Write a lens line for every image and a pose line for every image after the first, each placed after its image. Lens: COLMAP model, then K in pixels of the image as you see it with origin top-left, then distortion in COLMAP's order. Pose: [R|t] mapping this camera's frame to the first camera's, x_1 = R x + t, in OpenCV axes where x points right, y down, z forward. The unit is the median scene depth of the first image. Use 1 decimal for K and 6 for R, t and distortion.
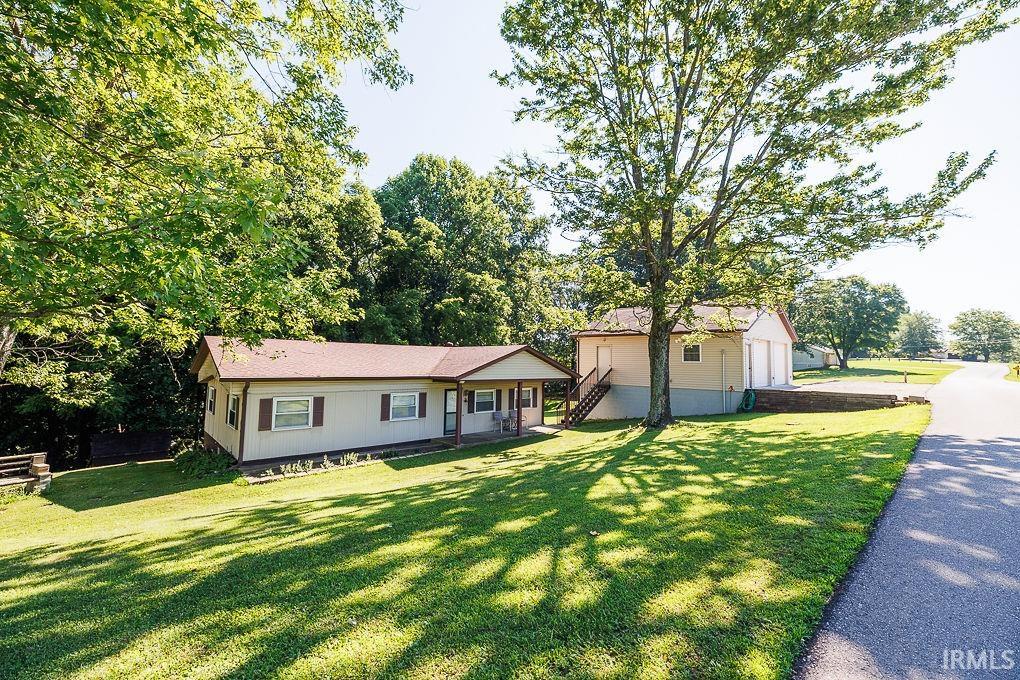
lens RADIAL K [[422.1, 0, 507.8], [0, 422.1, 336.5], [0, 0, 1]] dist [0.000459, 0.000137]
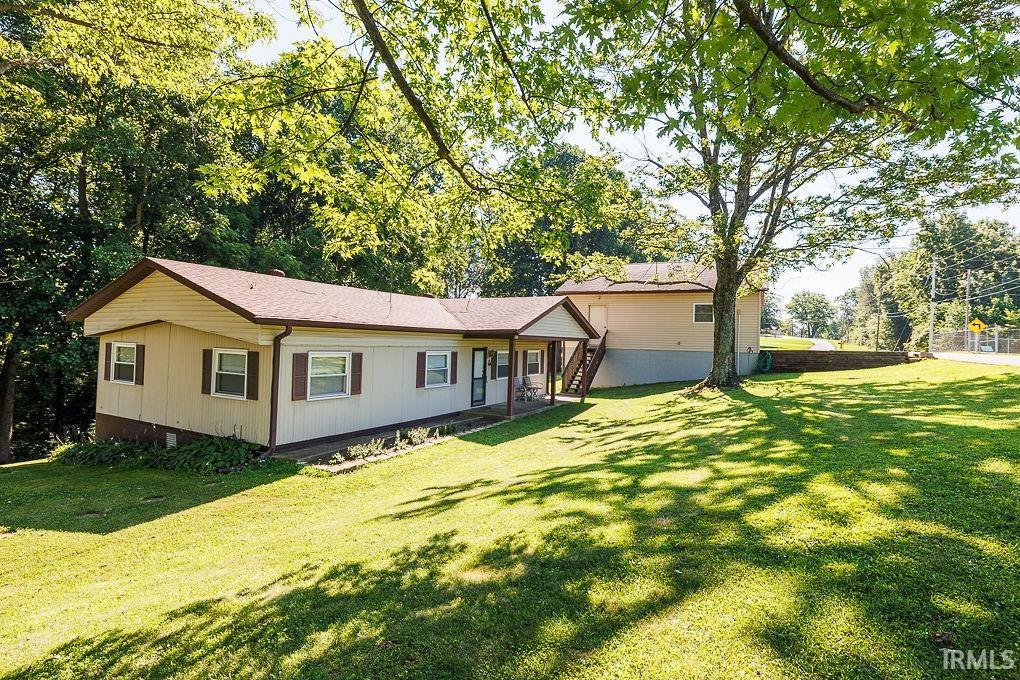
lens RADIAL K [[499.2, 0, 510.9], [0, 499.2, 334.1], [0, 0, 1]] dist [0.002051, -0.000194]
pose [[0.943861, 0.012601, 0.330104, -0.404388], [-0.030706, 0.998293, 0.049688, 0.052596], [-0.328914, -0.057035, 0.942636, 0.112673]]
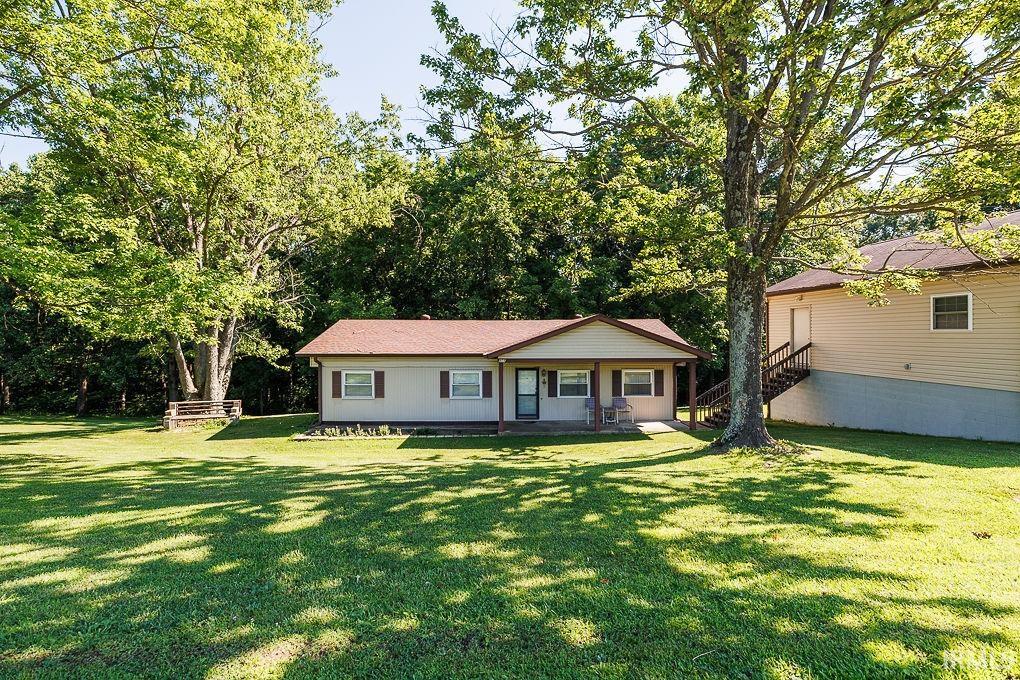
lens RADIAL K [[422.1, 0, 510.4], [0, 422.1, 333.3], [0, 0, 1]] dist [0.000459, 0.000137]
pose [[0.747089, -0.019395, -0.664440, 0.457697], [0.055692, 0.997886, 0.033492, 0.021590], [0.662386, -0.062025, 0.746590, 0.344170]]
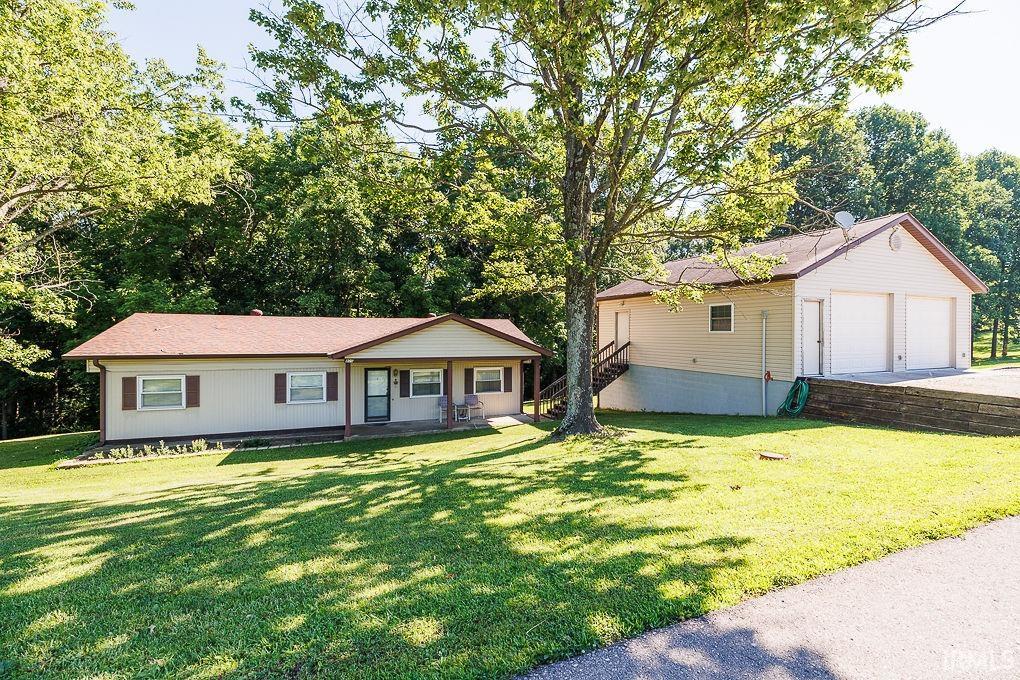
lens RADIAL K [[422.1, 0, 510.6], [0, 422.1, 333.2], [0, 0, 1]] dist [0.000459, 0.000137]
pose [[0.926696, -0.012157, -0.375614, 0.459882], [0.034004, 0.998089, 0.051589, 0.021827], [0.374270, -0.060579, 0.925339, 0.345350]]
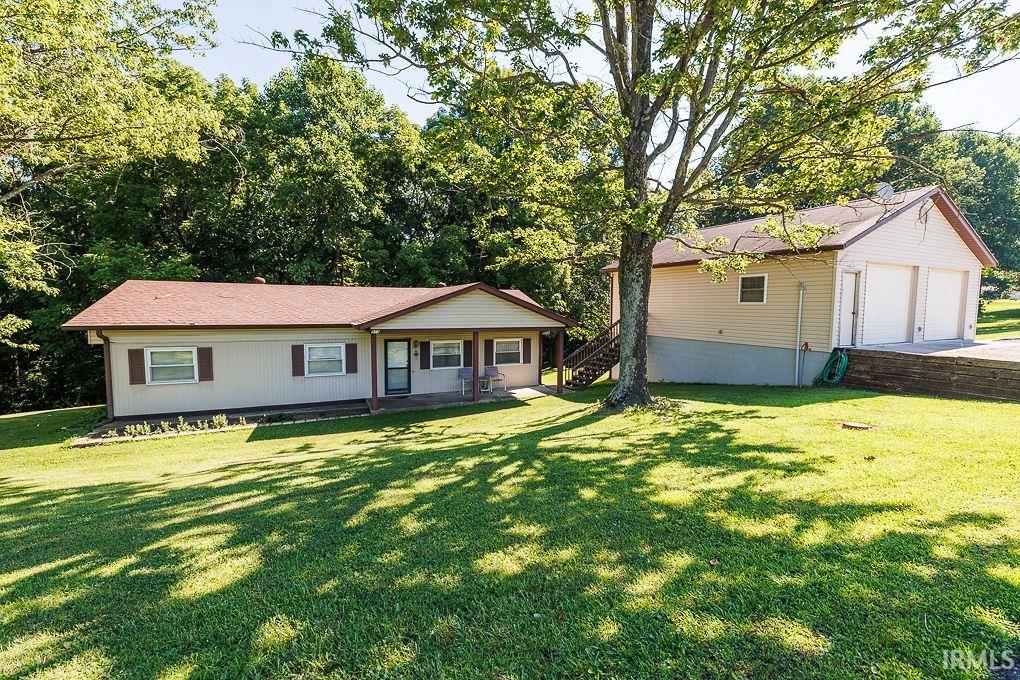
lens RADIAL K [[422.1, 0, 509.1], [0, 422.1, 334.8], [0, 0, 1]] dist [0.000459, 0.000137]
pose [[0.947109, 0.014674, -0.320577, 0.353575], [0.026494, 0.991968, 0.123680, 0.022328], [0.319817, -0.125632, 0.939113, 0.328540]]
